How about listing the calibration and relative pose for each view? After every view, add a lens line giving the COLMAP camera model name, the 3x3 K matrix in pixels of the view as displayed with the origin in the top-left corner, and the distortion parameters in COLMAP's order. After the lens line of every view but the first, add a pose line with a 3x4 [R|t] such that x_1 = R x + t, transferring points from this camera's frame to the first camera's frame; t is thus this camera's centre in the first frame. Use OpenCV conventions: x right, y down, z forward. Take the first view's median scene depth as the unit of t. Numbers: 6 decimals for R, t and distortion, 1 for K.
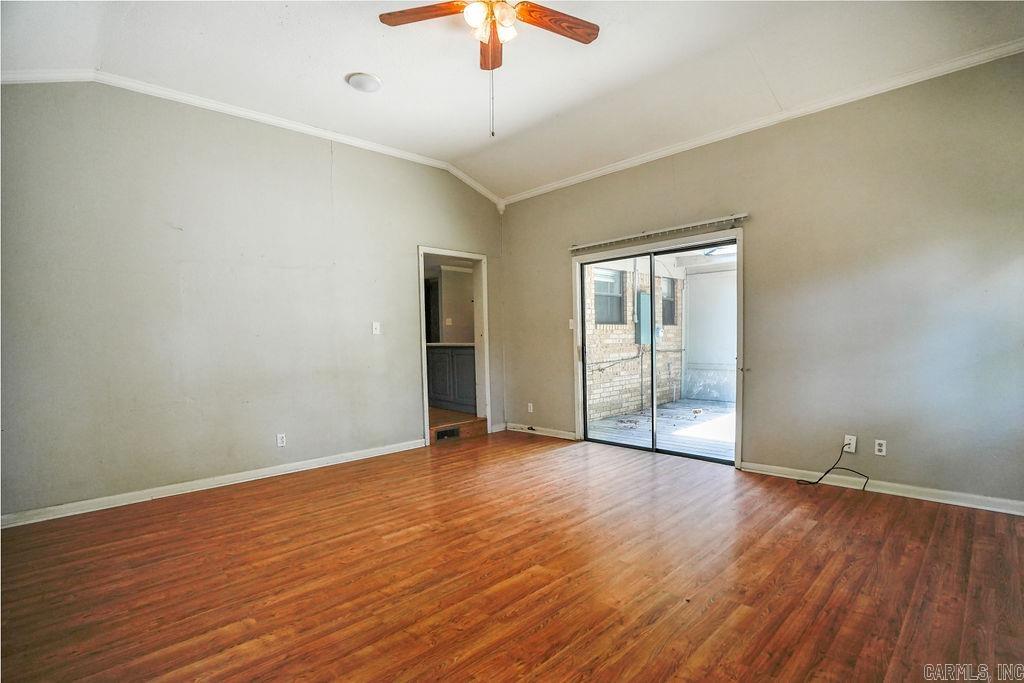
lens RADIAL K [[454.6, 0, 512.0], [0, 454.6, 341.5], [0, 0, 1]] dist [-0.047732, 0.000507]
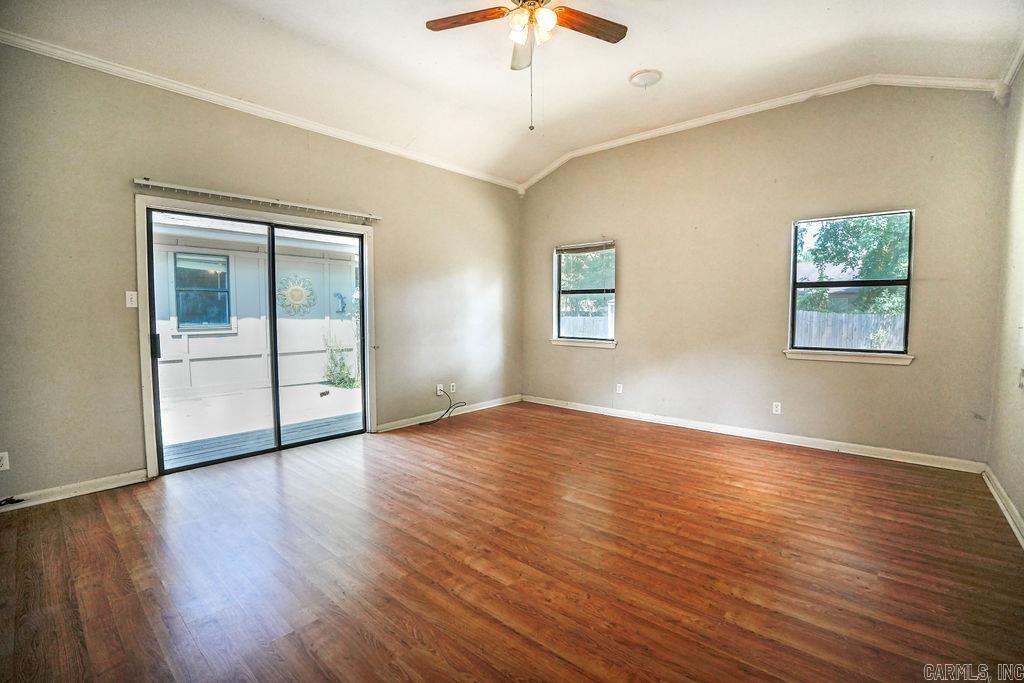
lens RADIAL K [[454.6, 0, 512.0], [0, 454.6, 341.5], [0, 0, 1]] dist [-0.047732, 0.000507]
pose [[-0.068298, -0.034637, 0.997064, -0.947786], [0.011425, 0.999304, 0.035497, 0.007446], [-0.997600, 0.013816, -0.067855, 0.969397]]
